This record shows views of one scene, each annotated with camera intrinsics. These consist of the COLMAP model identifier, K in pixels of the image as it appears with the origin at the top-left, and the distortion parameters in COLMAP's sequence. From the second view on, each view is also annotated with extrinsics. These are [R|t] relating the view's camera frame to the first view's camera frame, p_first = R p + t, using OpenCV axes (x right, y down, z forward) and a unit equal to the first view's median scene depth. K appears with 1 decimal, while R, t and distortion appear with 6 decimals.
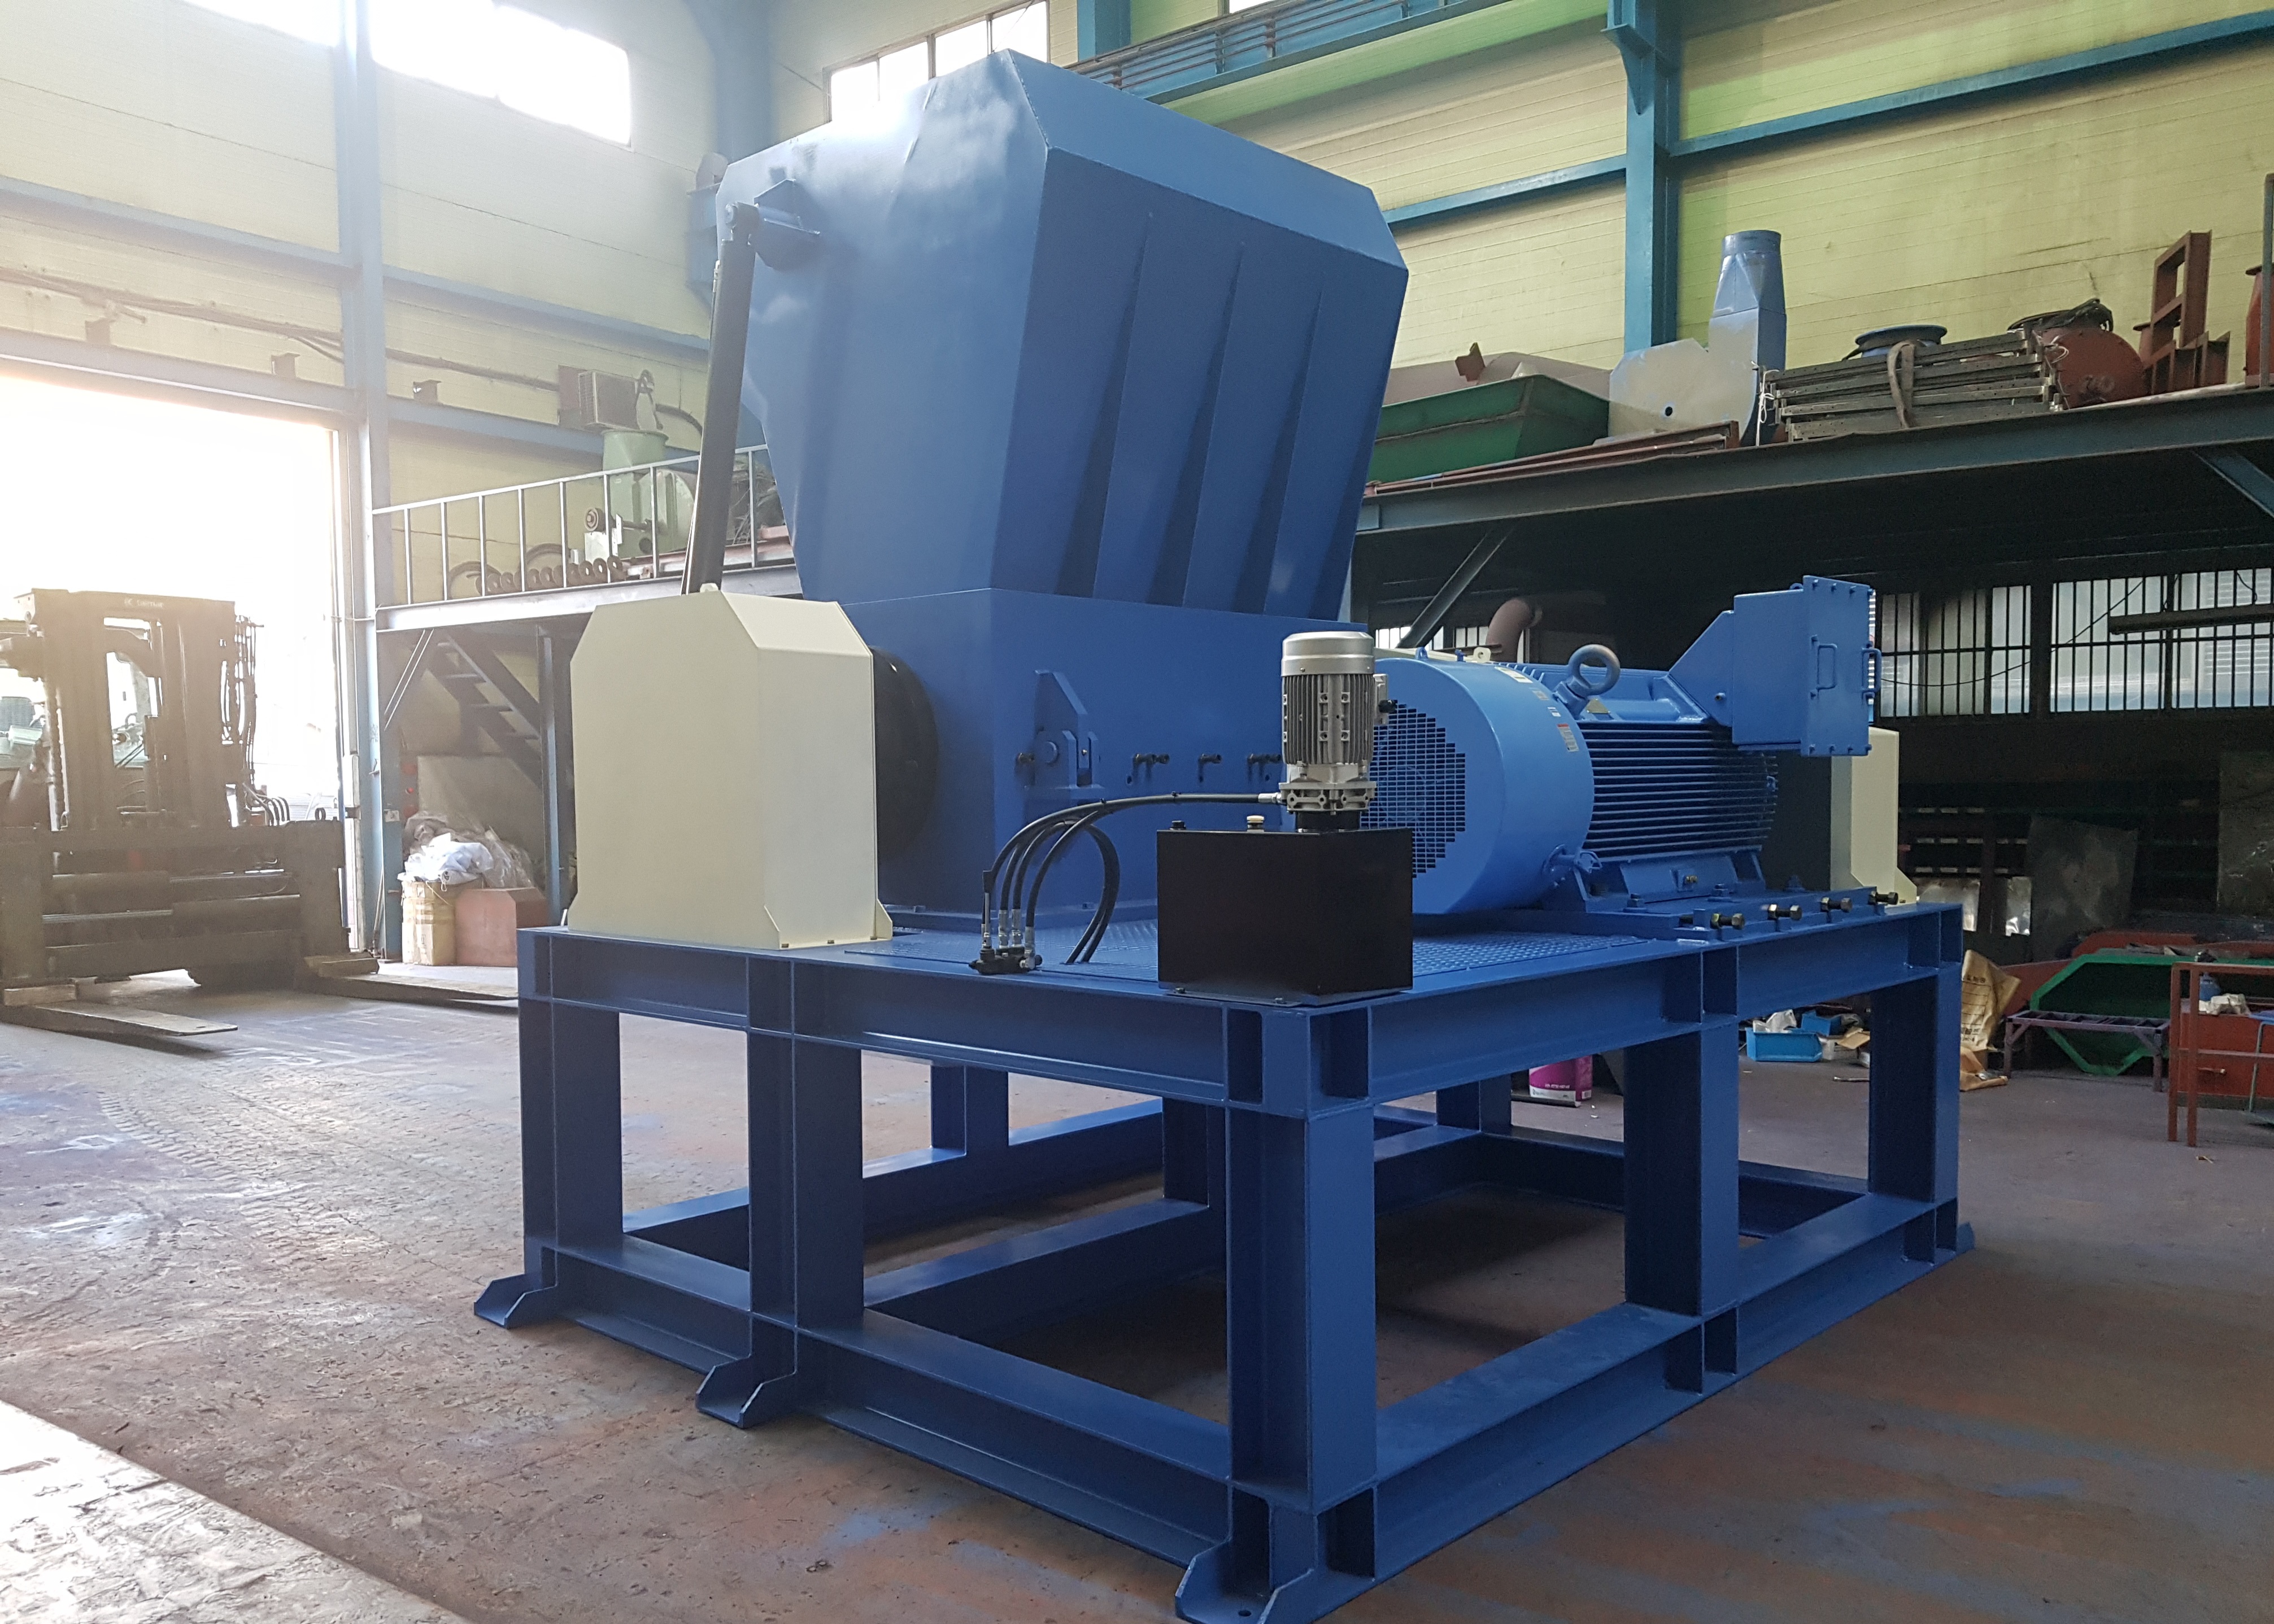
lens RADIAL K [[1799.2, 0, 1098.5], [0, 1799.2, 809.3], [0, 0, 1]] dist [0.000737, -0.001200]
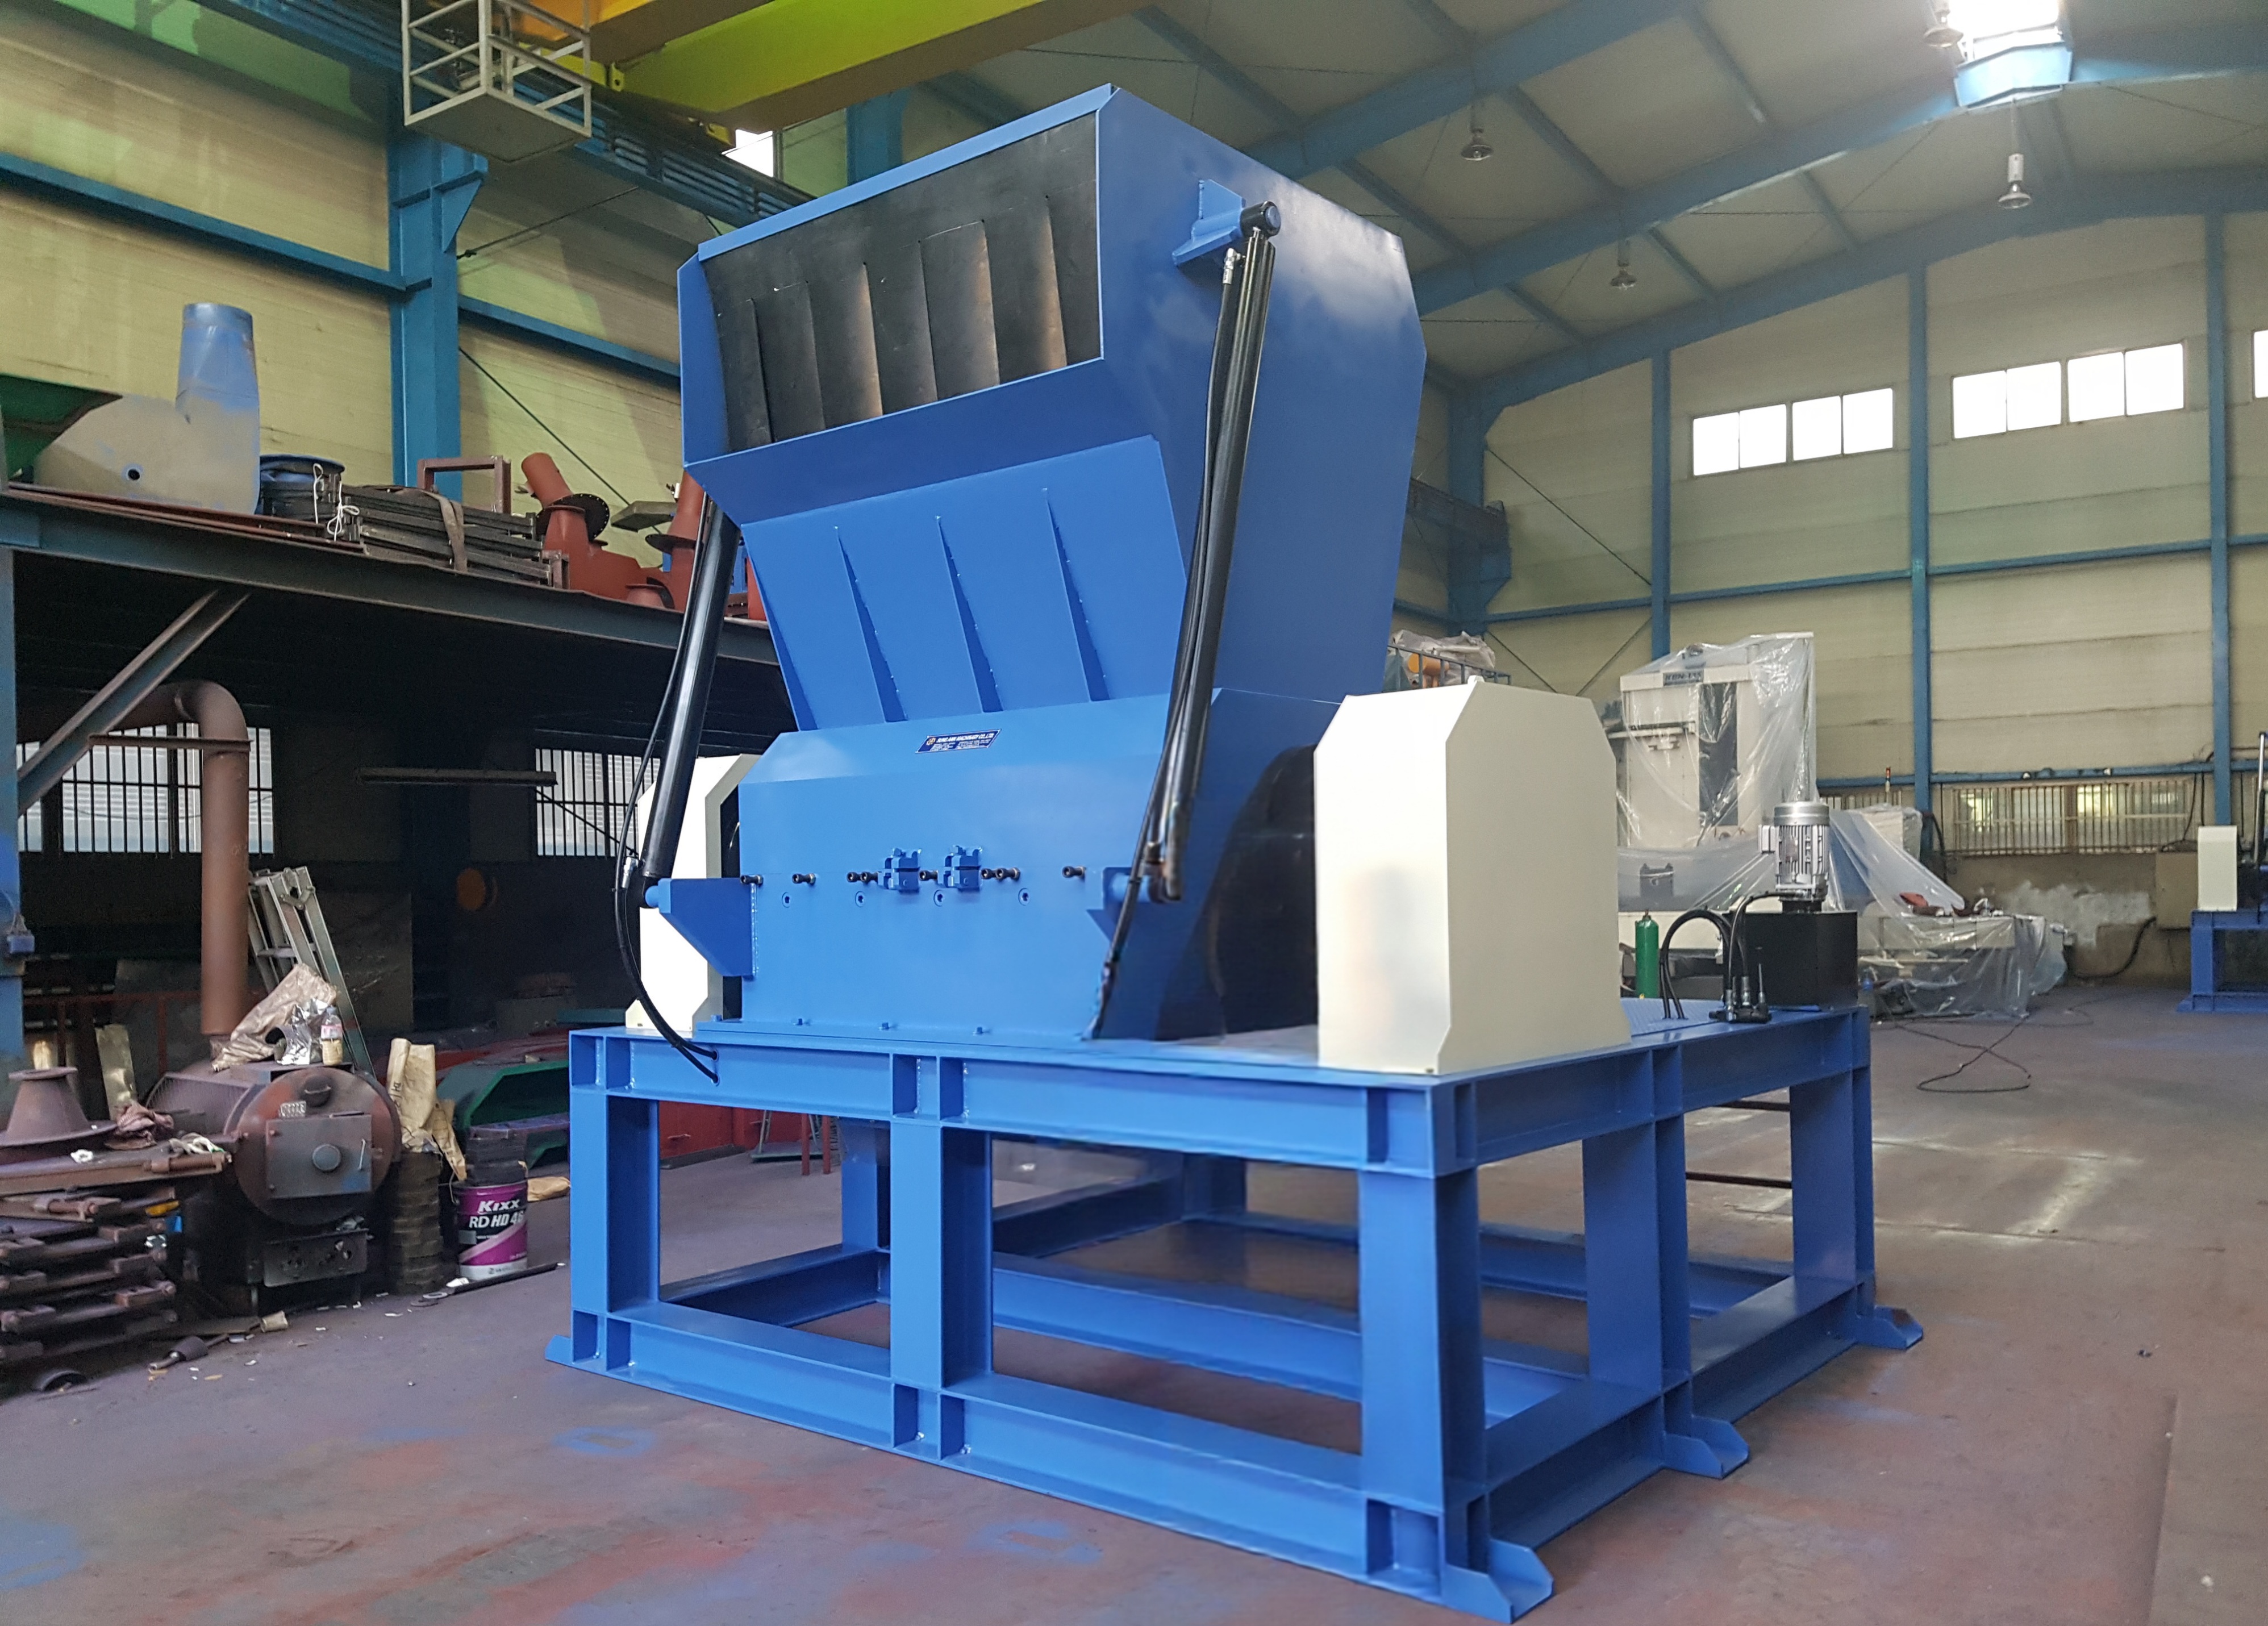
lens RADIAL K [[1745.9, 0, 1121.6], [0, 1745.9, 896.1], [0, 0, 1]] dist [0.200722, -0.306154]
pose [[-0.109708, 0.014417, 0.993859, -0.500576], [0.026608, 0.999579, -0.011563, -0.005298], [-0.993608, 0.025176, -0.110046, 0.582685]]
